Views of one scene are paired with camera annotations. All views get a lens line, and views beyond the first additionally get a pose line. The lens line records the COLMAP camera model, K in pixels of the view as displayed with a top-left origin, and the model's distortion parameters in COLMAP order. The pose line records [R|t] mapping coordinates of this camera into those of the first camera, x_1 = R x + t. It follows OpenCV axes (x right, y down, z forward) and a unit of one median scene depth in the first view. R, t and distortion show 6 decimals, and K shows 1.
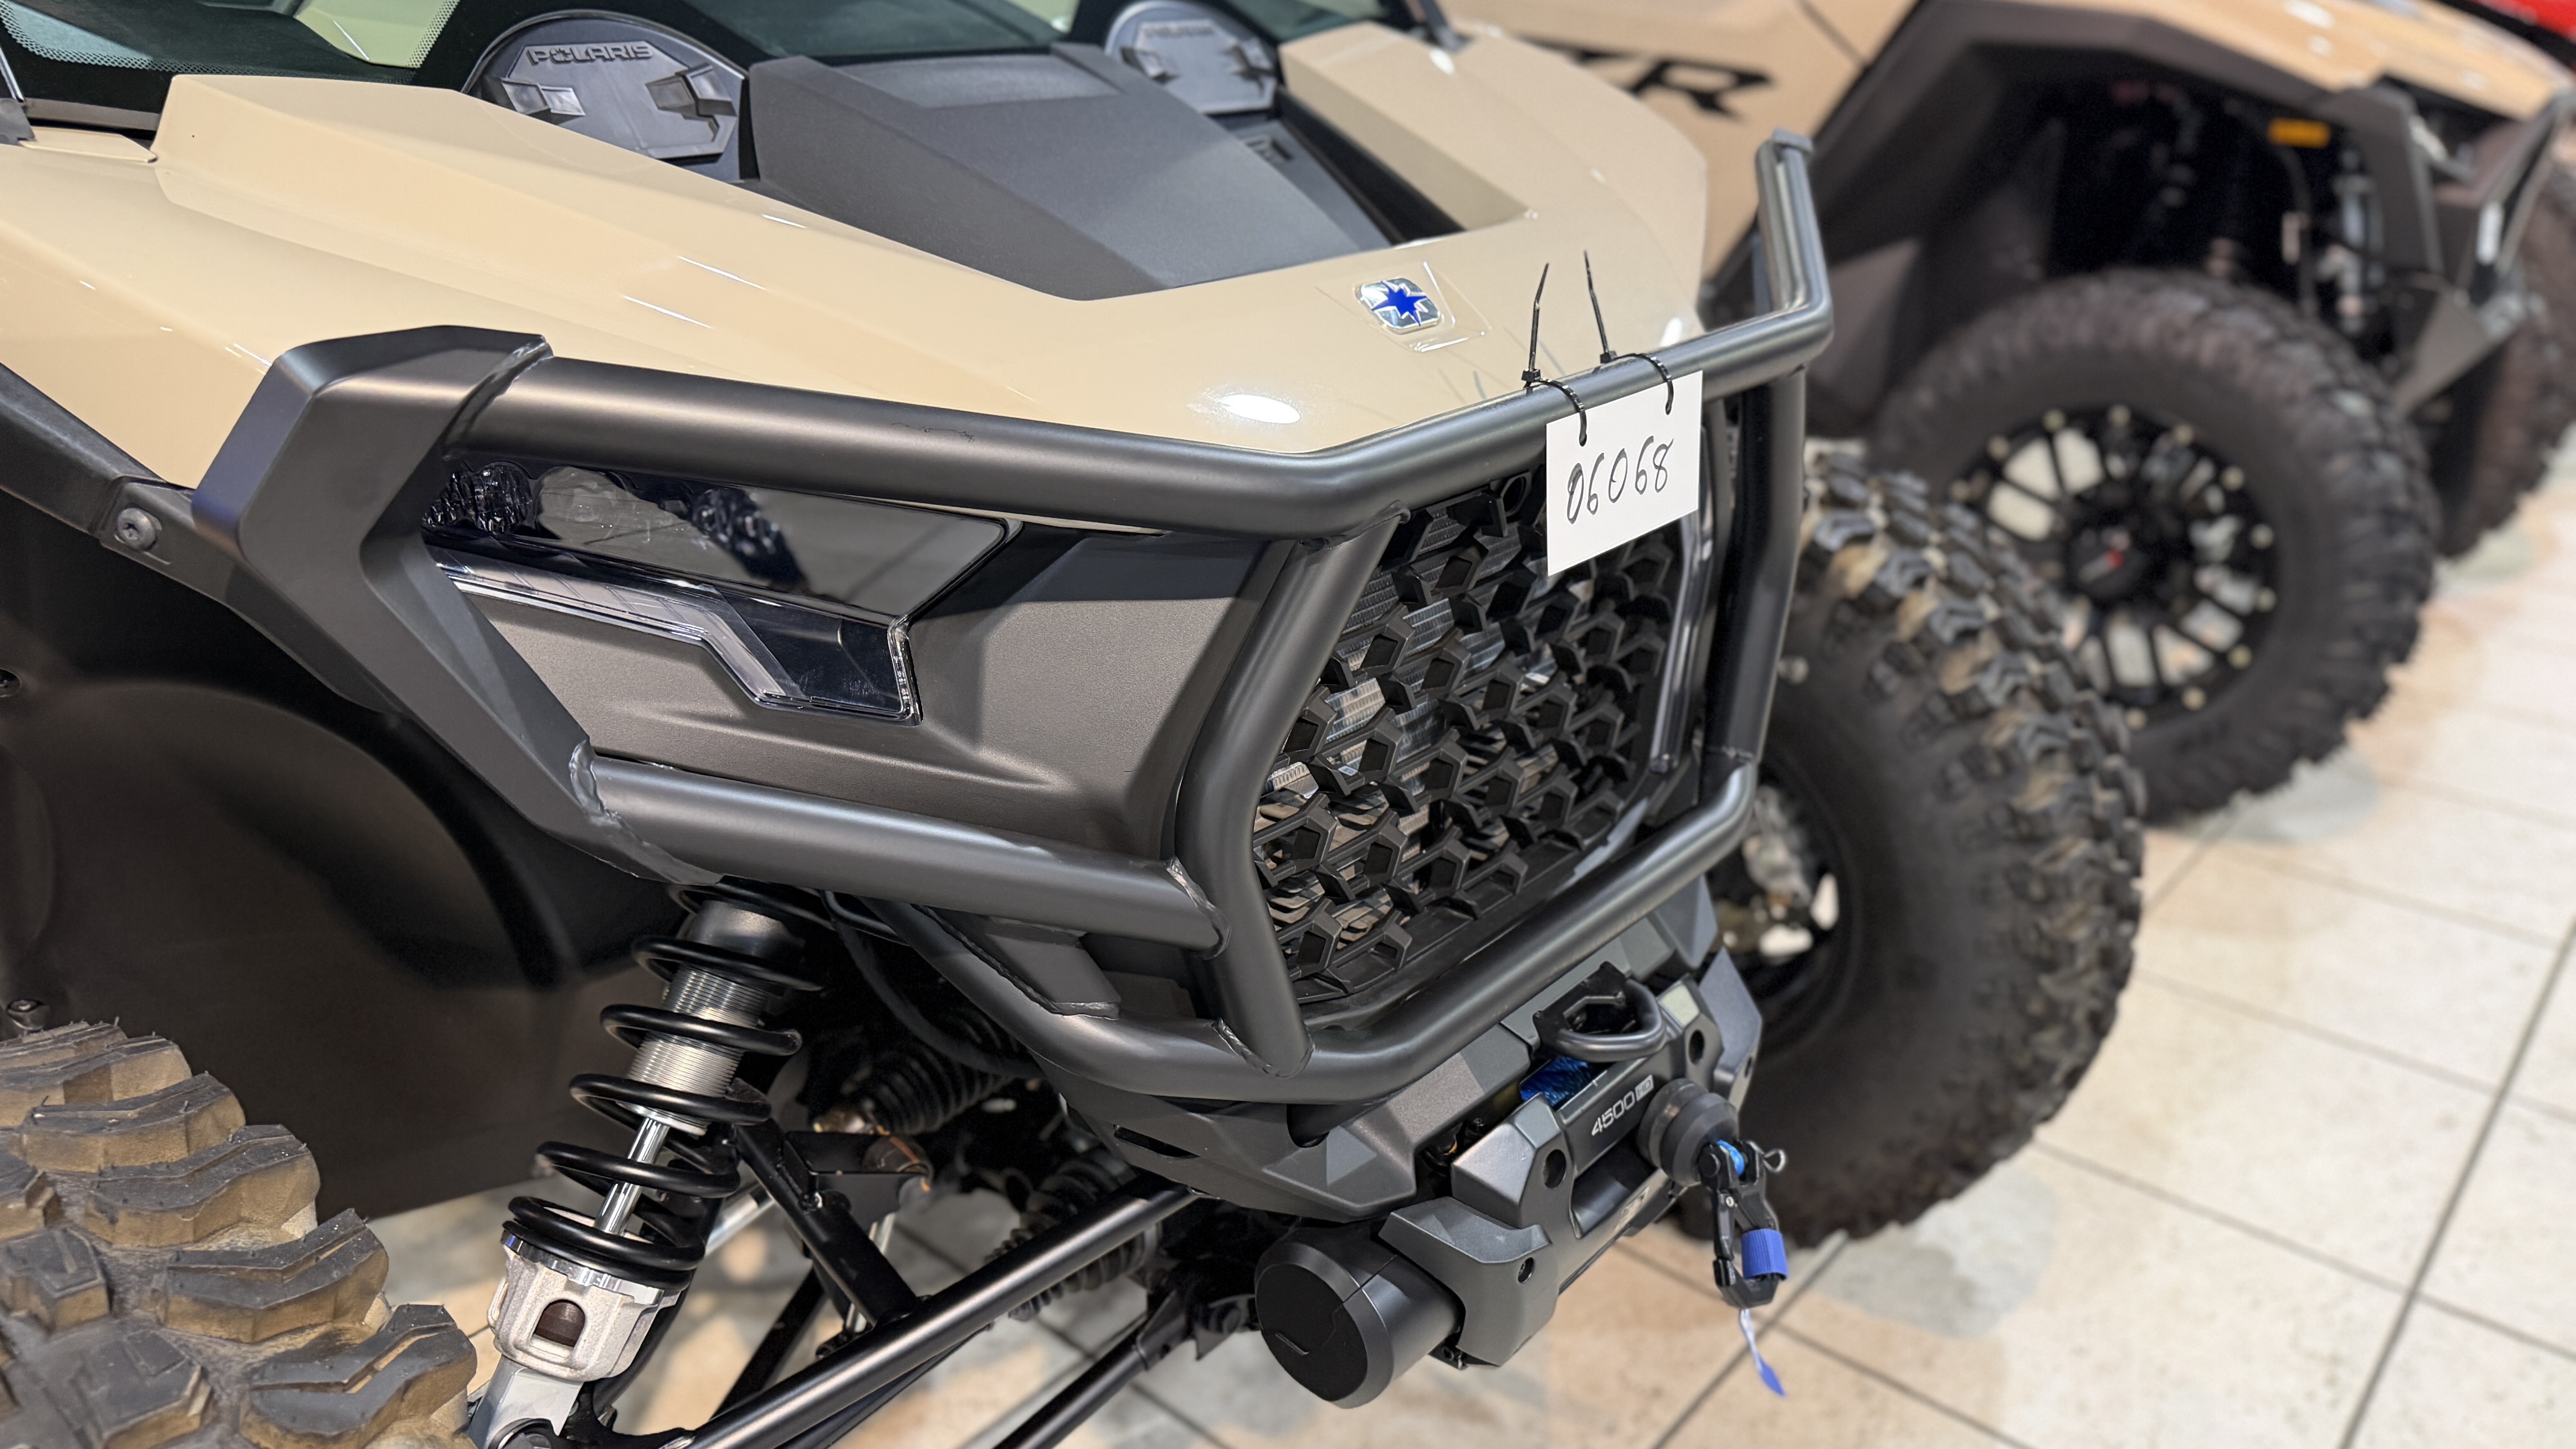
lens RADIAL K [[1839.6, 0, 1362.4], [0, 1839.6, 757.5], [0, 0, 1]] dist [0.014107, -0.027548]
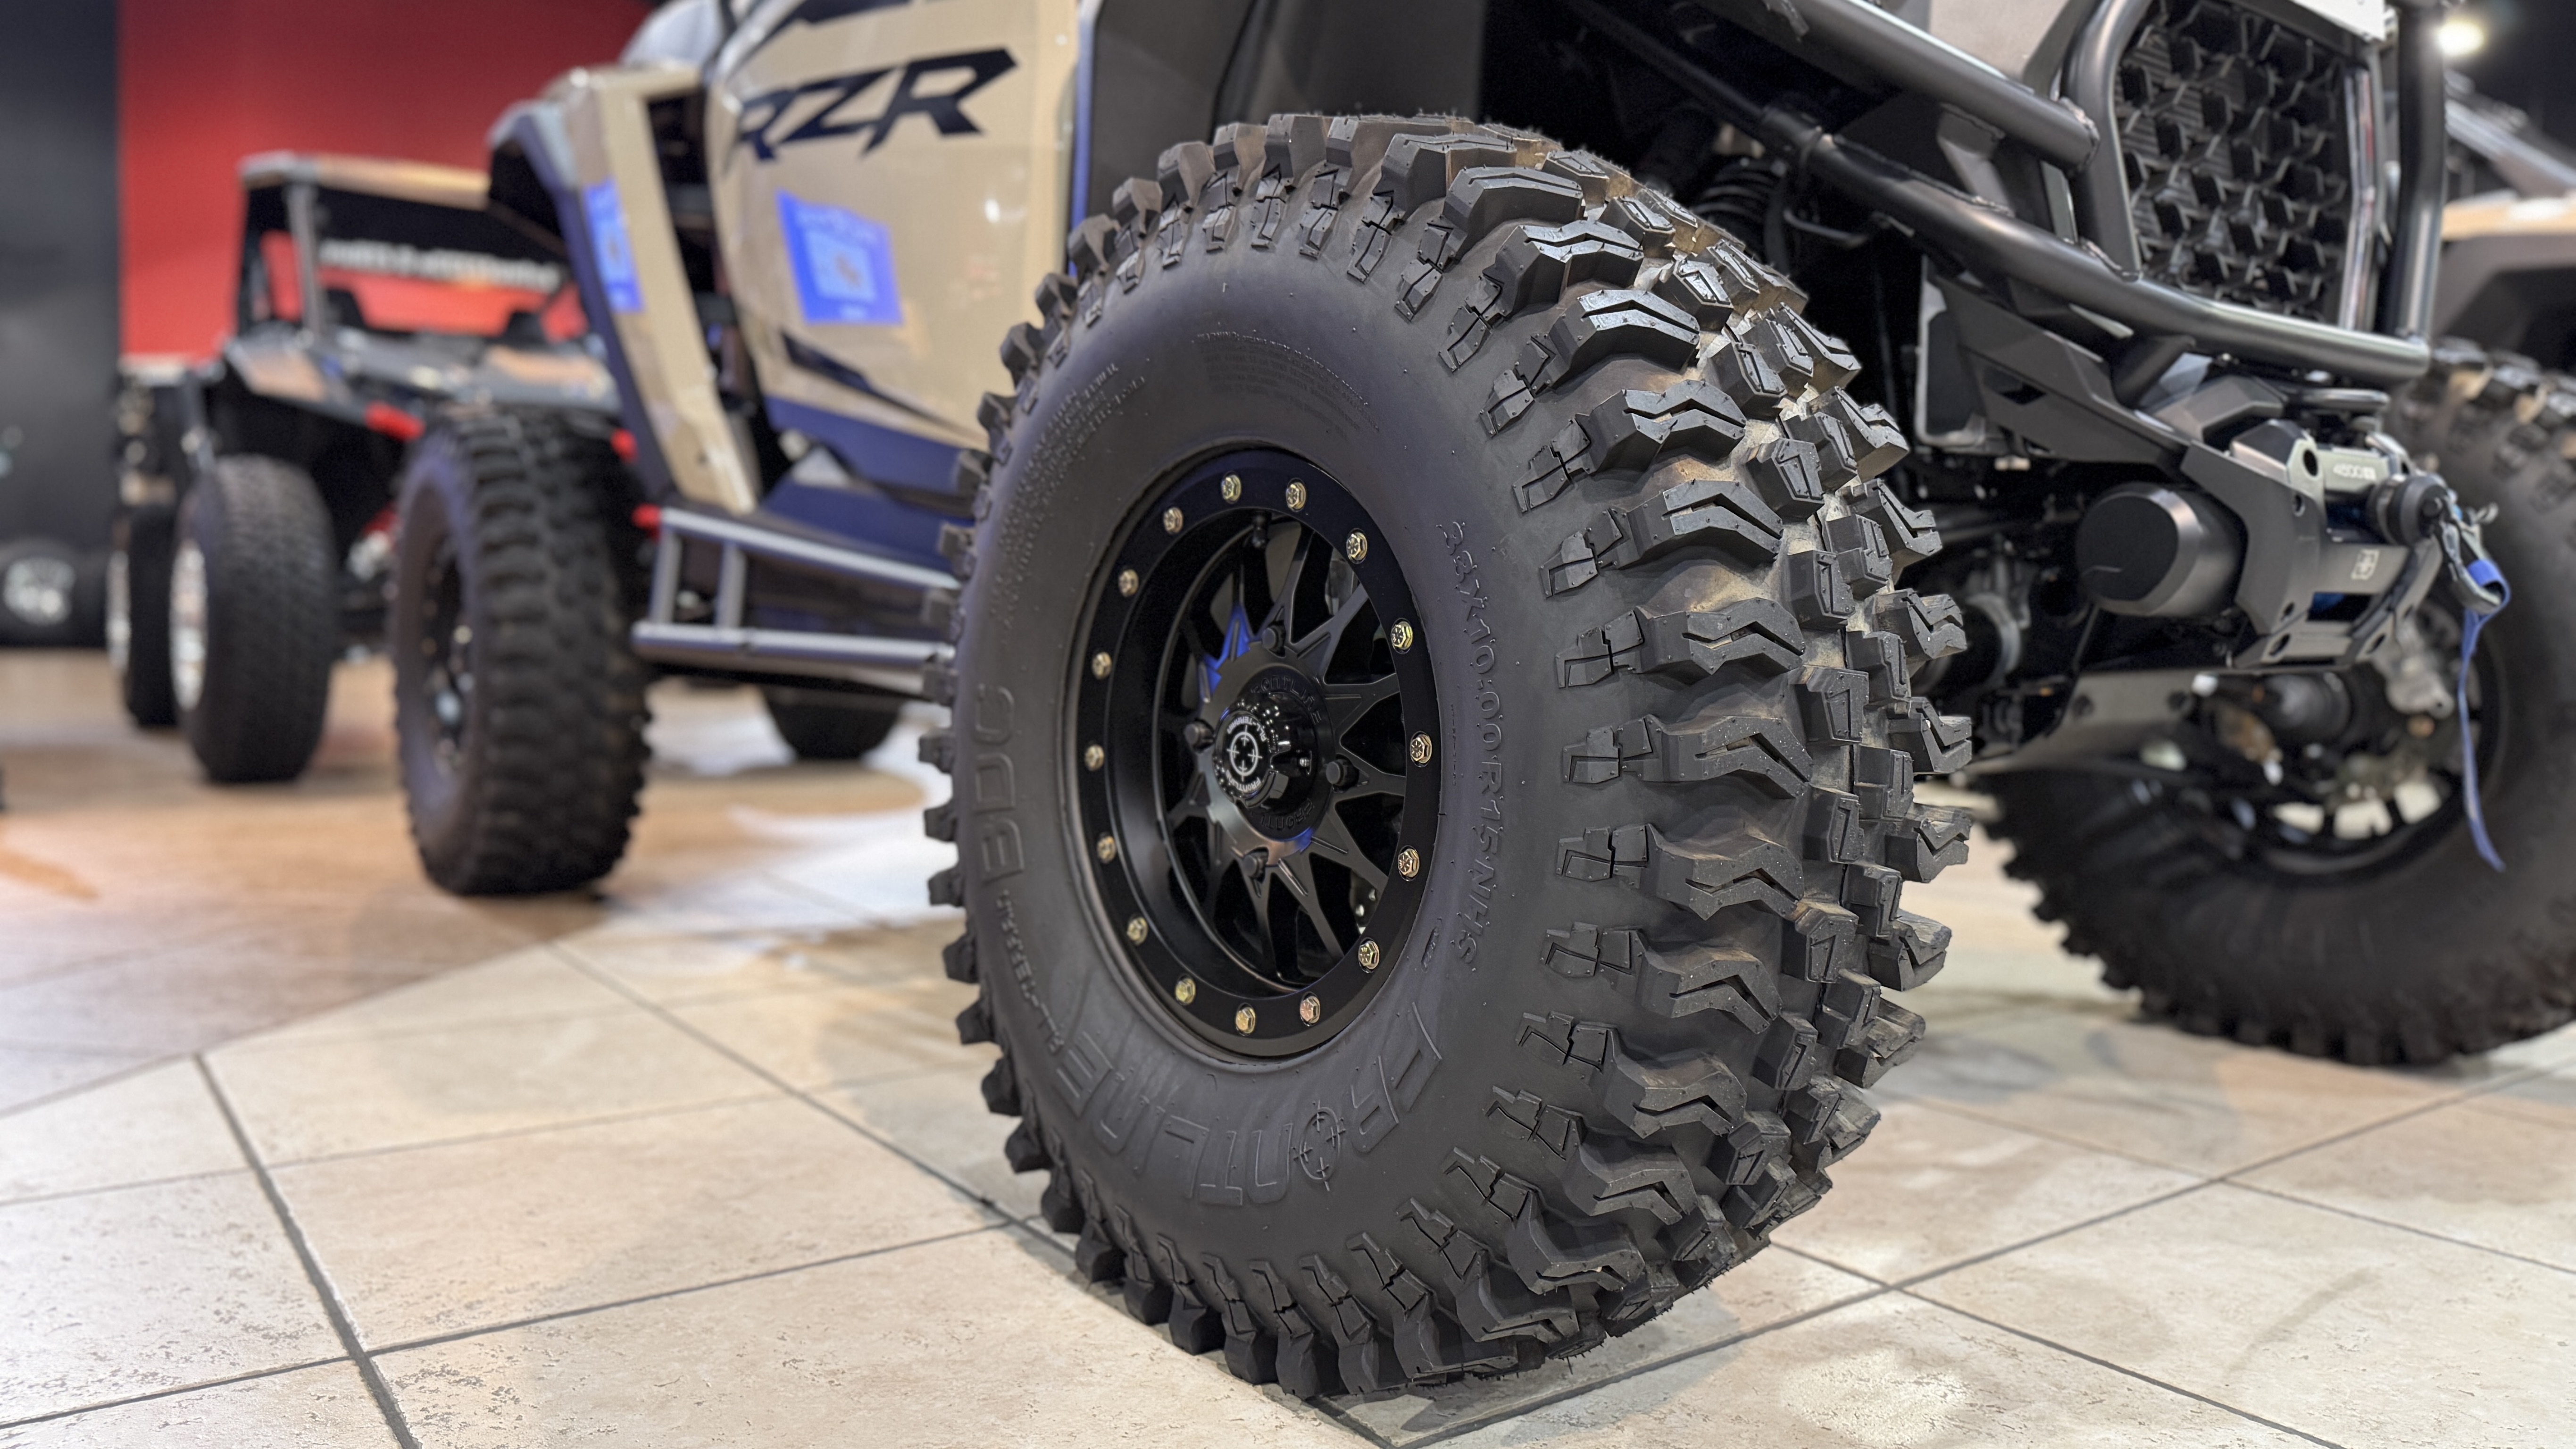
lens RADIAL K [[1839.6, 0, 1303.9], [0, 1839.6, 740.3], [0, 0, 1]] dist [0.014107, -0.027548]
pose [[0.966763, 0.016789, -0.255121, -0.167269], [-0.104082, 0.937261, -0.332730, 0.610862], [0.233529, 0.348225, 0.907857, -0.206807]]
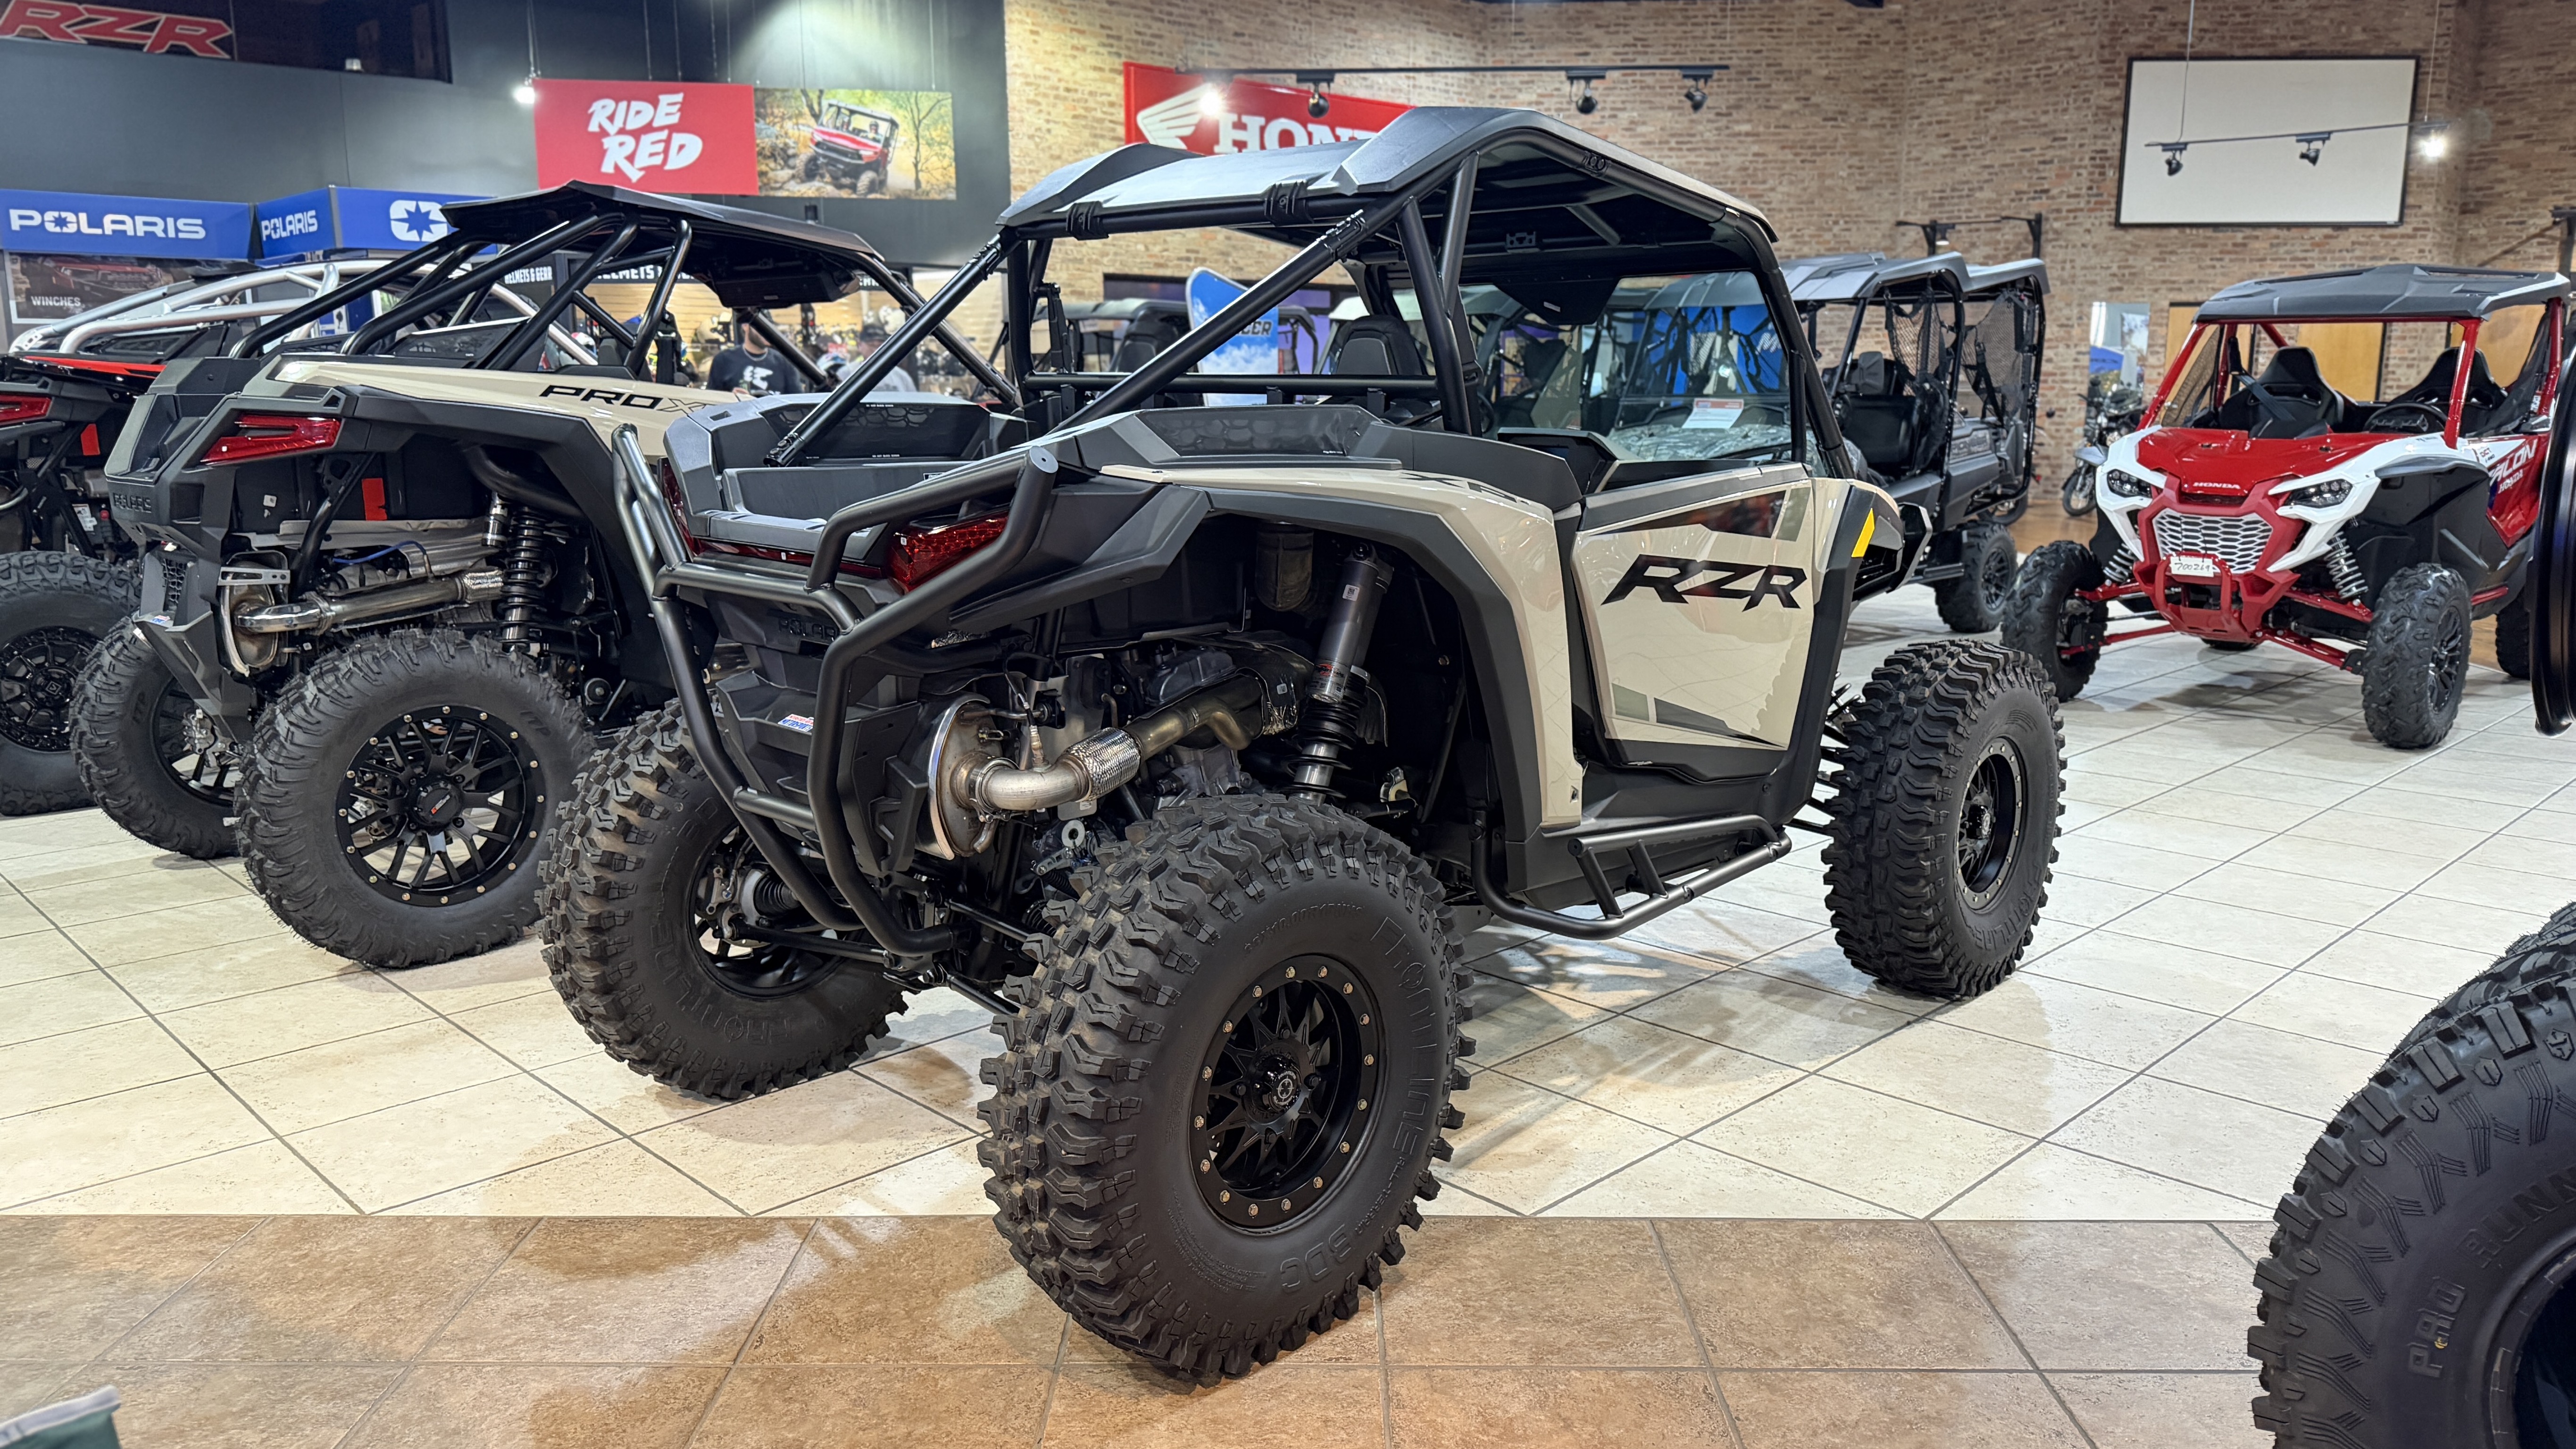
lens RADIAL K [[1839.6, 0, 1289.5], [0, 1839.6, 699.0], [0, 0, 1]] dist [0.014107, -0.027548]
pose [[0.111692, -0.188157, 0.975767, -3.098210], [0.402073, 0.906506, 0.128777, -0.556845], [-0.908770, 0.377946, 0.176903, 0.857986]]
